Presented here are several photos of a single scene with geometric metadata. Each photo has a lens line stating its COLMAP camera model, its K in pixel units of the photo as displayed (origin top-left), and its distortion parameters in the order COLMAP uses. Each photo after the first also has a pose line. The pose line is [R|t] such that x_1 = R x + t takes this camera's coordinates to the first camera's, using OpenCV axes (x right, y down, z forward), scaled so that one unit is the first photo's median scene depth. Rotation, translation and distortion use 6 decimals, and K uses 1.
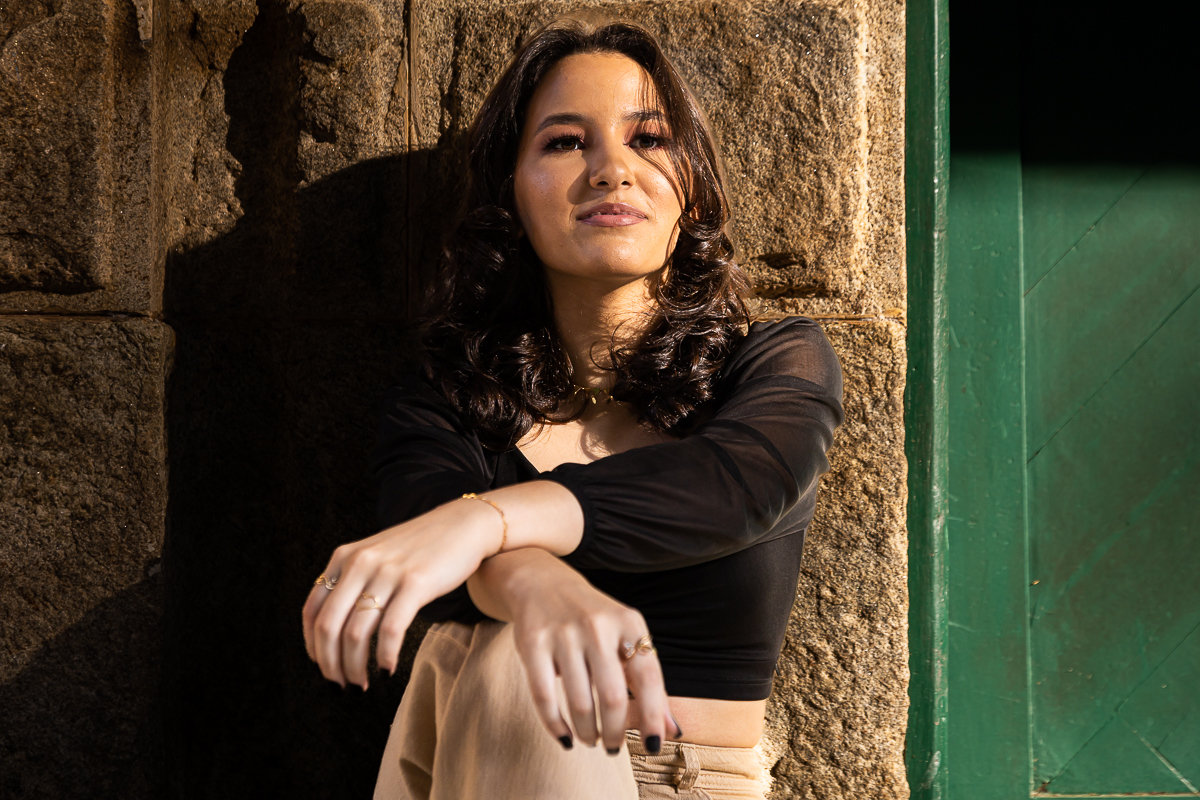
lens RADIAL K [[2858.5, 0, 600.6], [0, 2858.5, 397.0], [0, 0, 1]] dist [0.063404, 0.000000]
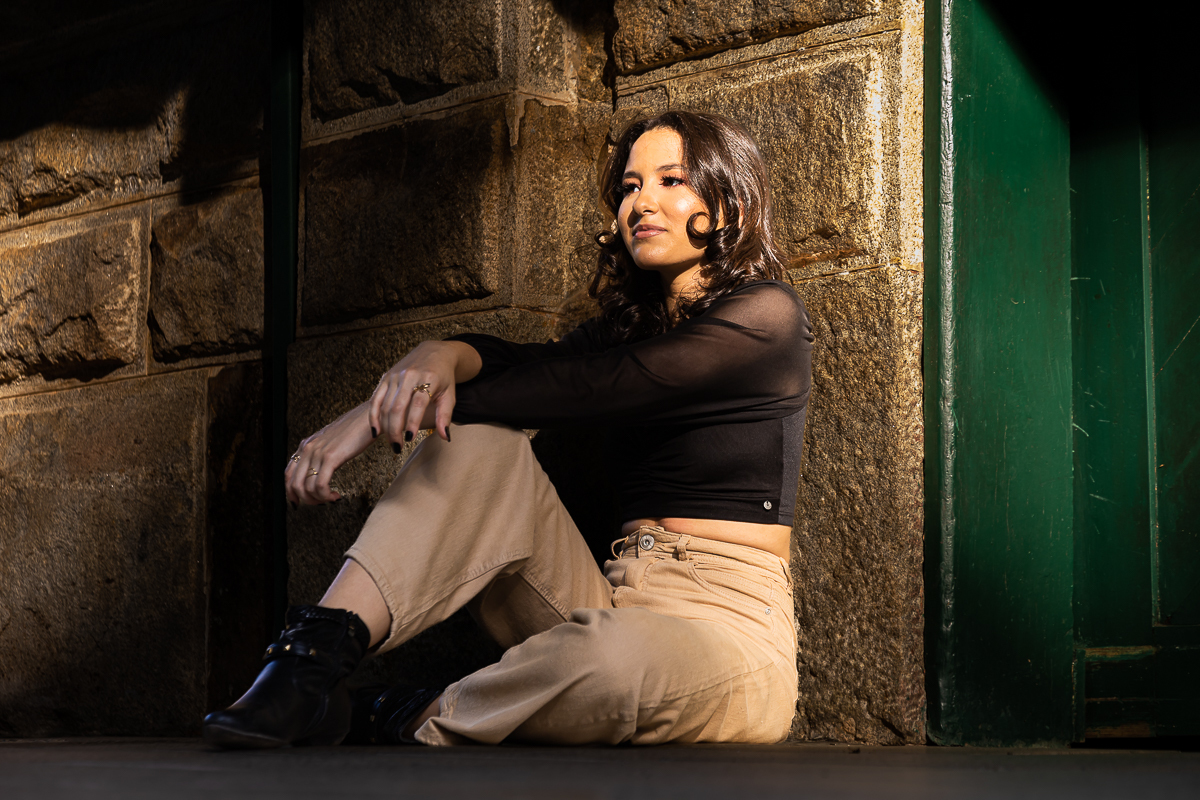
lens RADIAL K [[3050.0, 0, 599.8], [0, 3050.0, 401.5], [0, 0, 1]] dist [0.080628, 0.000000]
pose [[0.673118, -0.077088, -0.735507, 1.155634], [-0.001921, 0.994367, -0.105977, 0.210565], [0.739533, 0.072748, 0.669178, -0.158205]]
